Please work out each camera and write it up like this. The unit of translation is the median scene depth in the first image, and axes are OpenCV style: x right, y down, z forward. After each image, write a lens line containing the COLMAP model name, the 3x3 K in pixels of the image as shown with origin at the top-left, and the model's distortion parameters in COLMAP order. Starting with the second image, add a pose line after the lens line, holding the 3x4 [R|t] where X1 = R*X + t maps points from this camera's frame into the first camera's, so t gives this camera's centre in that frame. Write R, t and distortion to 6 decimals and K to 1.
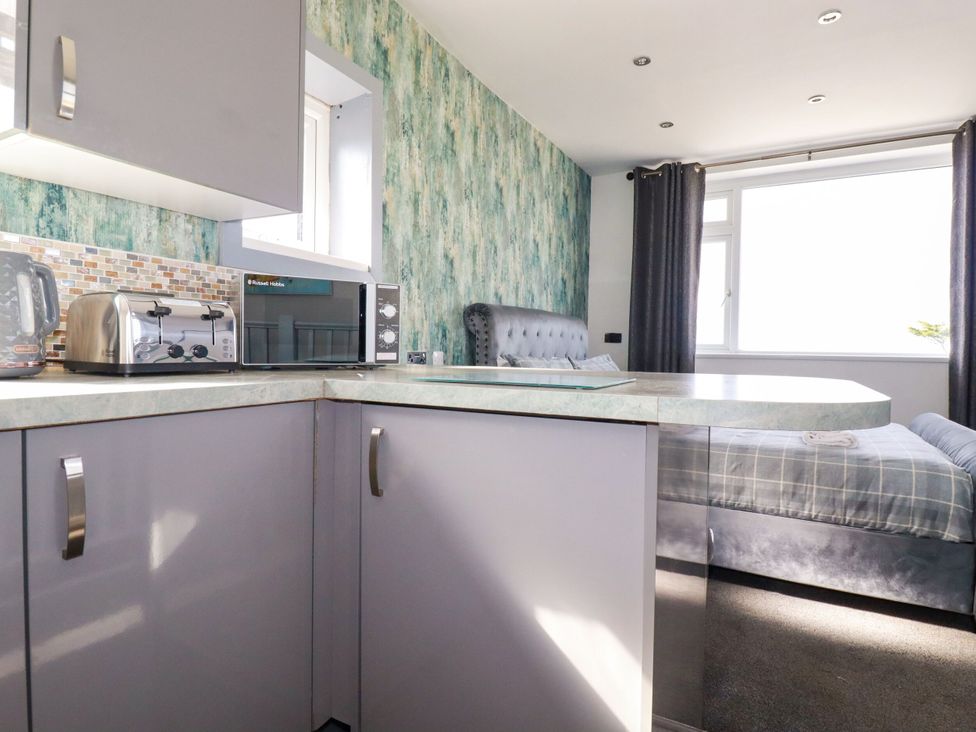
lens RADIAL K [[542.0, 0, 489.6], [0, 542.0, 358.6], [0, 0, 1]] dist [0.020111, -0.026049]
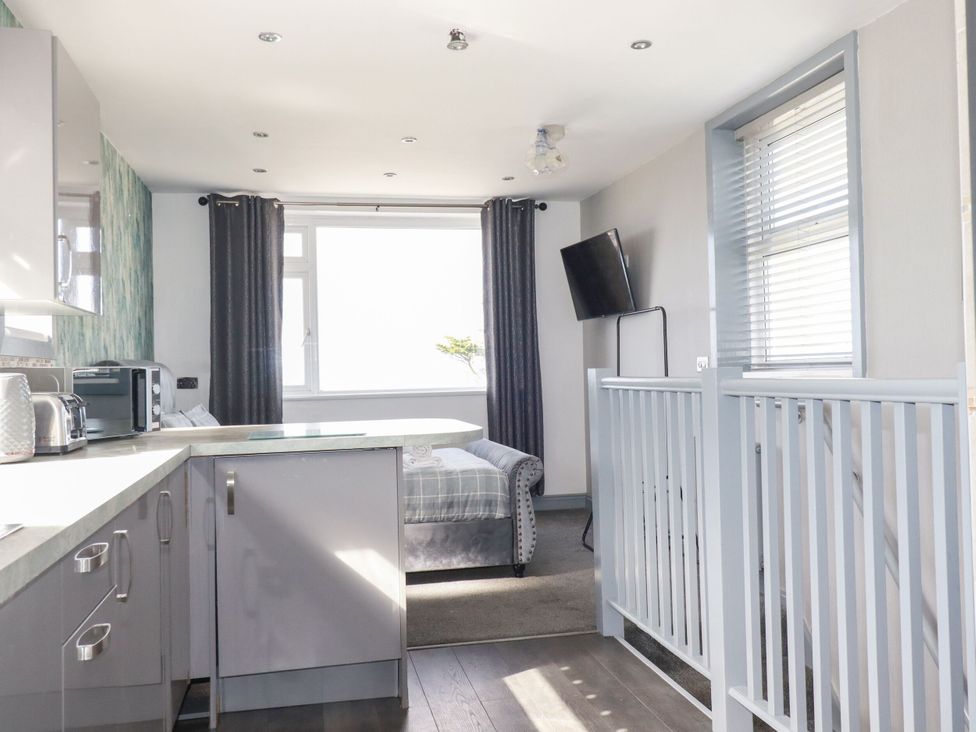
lens RADIAL K [[796.9, 0, 488.0], [0, 796.9, 366.0], [0, 0, 1]] dist [0.008155, -0.005153]
pose [[0.752223, -0.027528, 0.658334, -0.398730], [0.049570, 0.998660, -0.014881, -0.037132], [-0.657042, 0.043827, 0.752579, -0.428412]]
